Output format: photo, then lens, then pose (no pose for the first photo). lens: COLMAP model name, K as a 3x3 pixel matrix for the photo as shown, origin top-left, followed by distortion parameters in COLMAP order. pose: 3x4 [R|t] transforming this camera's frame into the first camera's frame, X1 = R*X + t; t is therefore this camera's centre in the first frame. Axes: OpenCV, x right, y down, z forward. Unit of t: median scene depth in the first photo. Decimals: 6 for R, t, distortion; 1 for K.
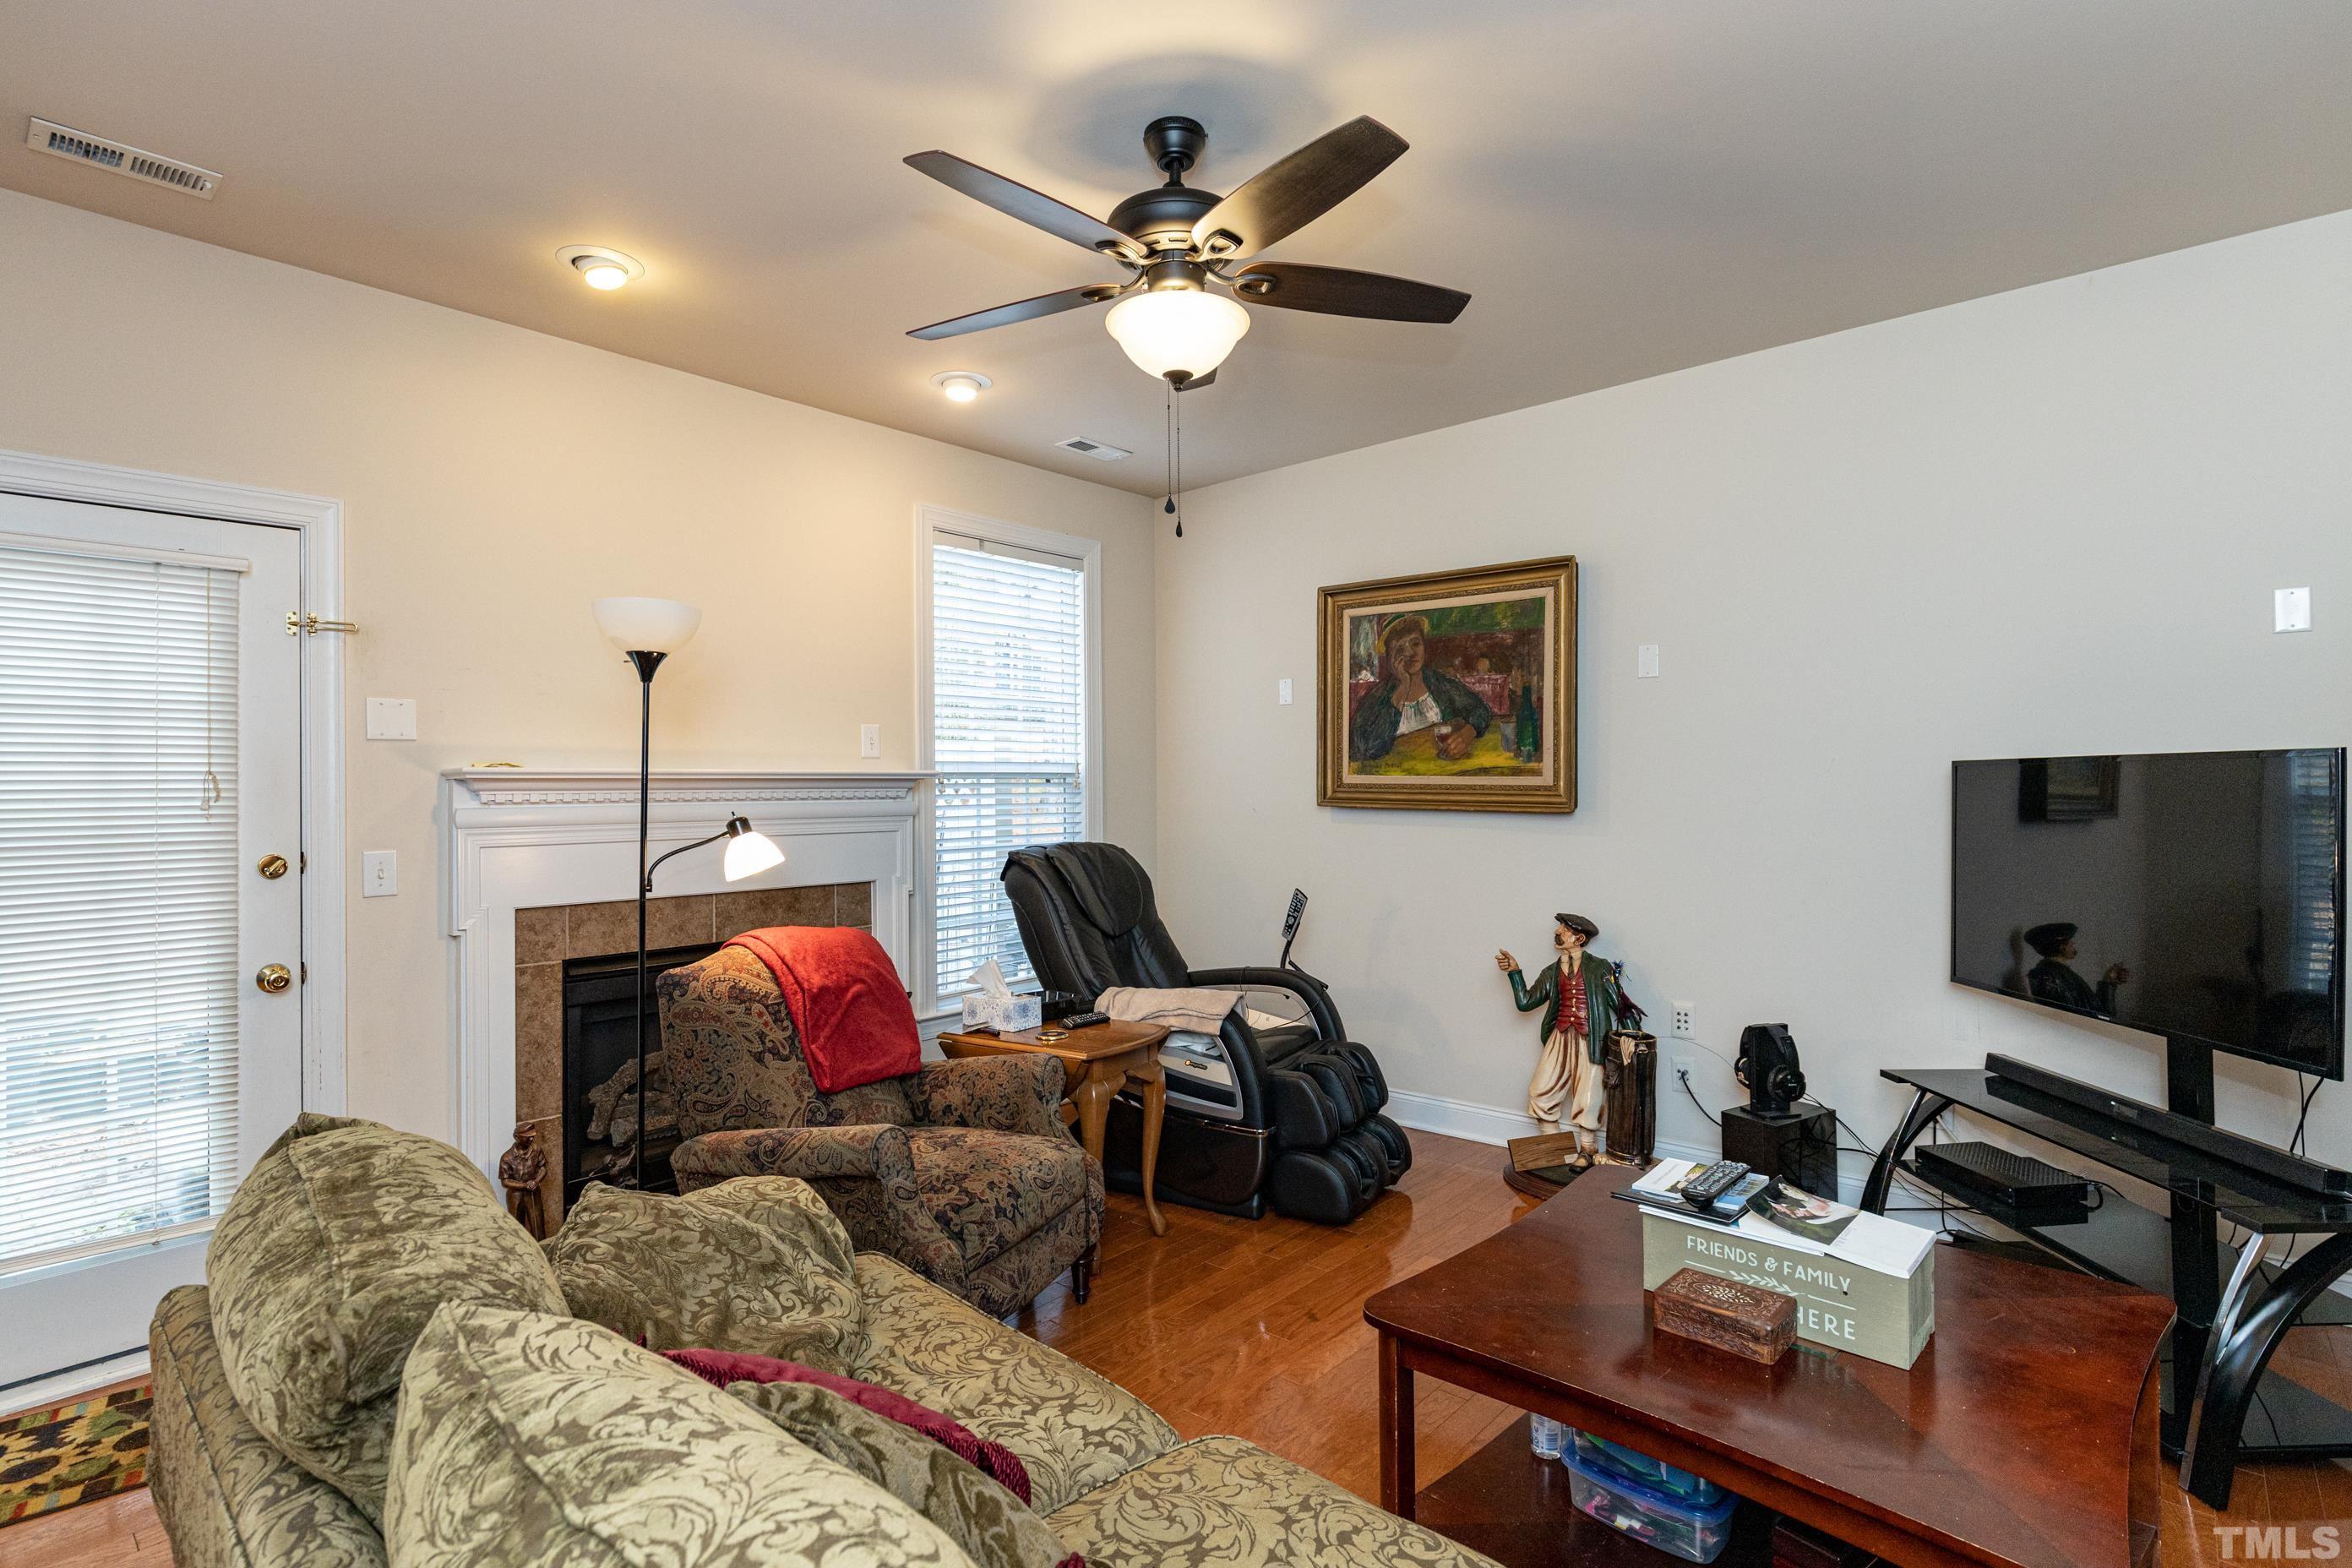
lens RADIAL K [[1145.8, 0, 1178.1], [0, 1145.8, 770.7], [0, 0, 1]] dist [-0.004561, -0.001031]
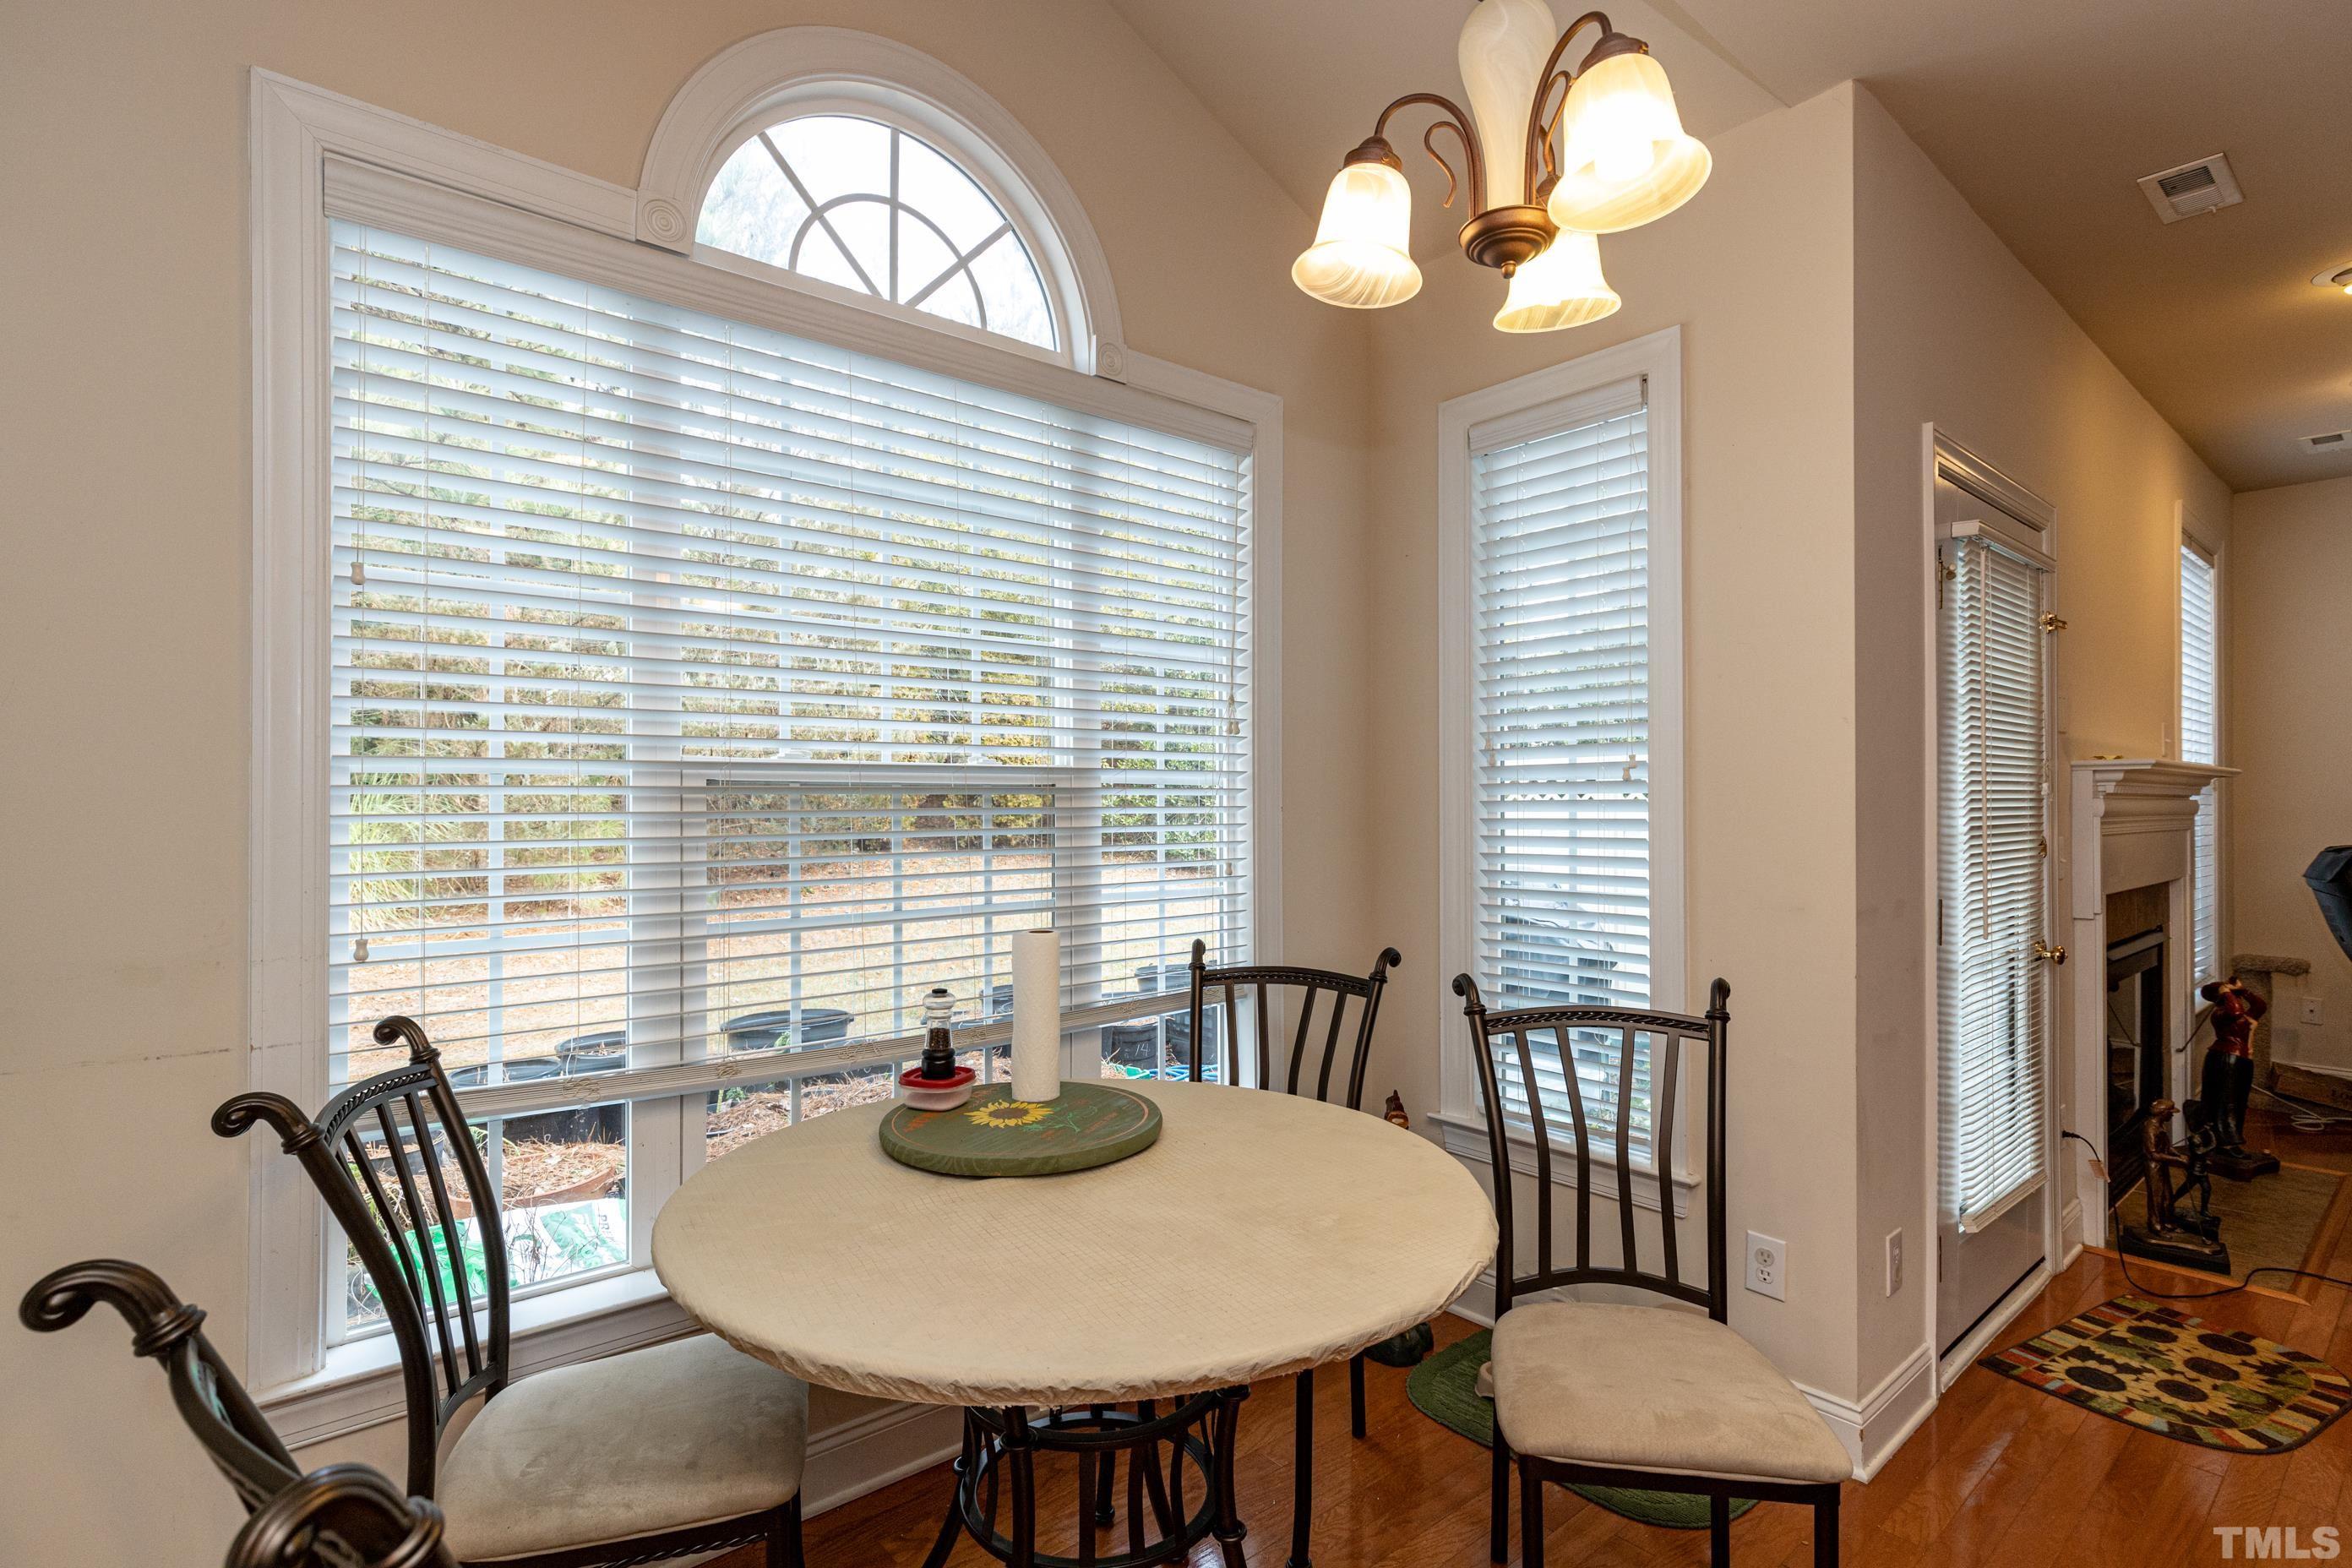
lens RADIAL K [[1145.8, 0, 1184.3], [0, 1145.8, 786.6], [0, 0, 1]] dist [-0.004561, -0.001031]
pose [[0.990040, 0.014282, -0.140063, -0.979104], [-0.013118, 0.999871, 0.009228, 0.017919], [0.140177, -0.007298, 0.990100, -0.109712]]
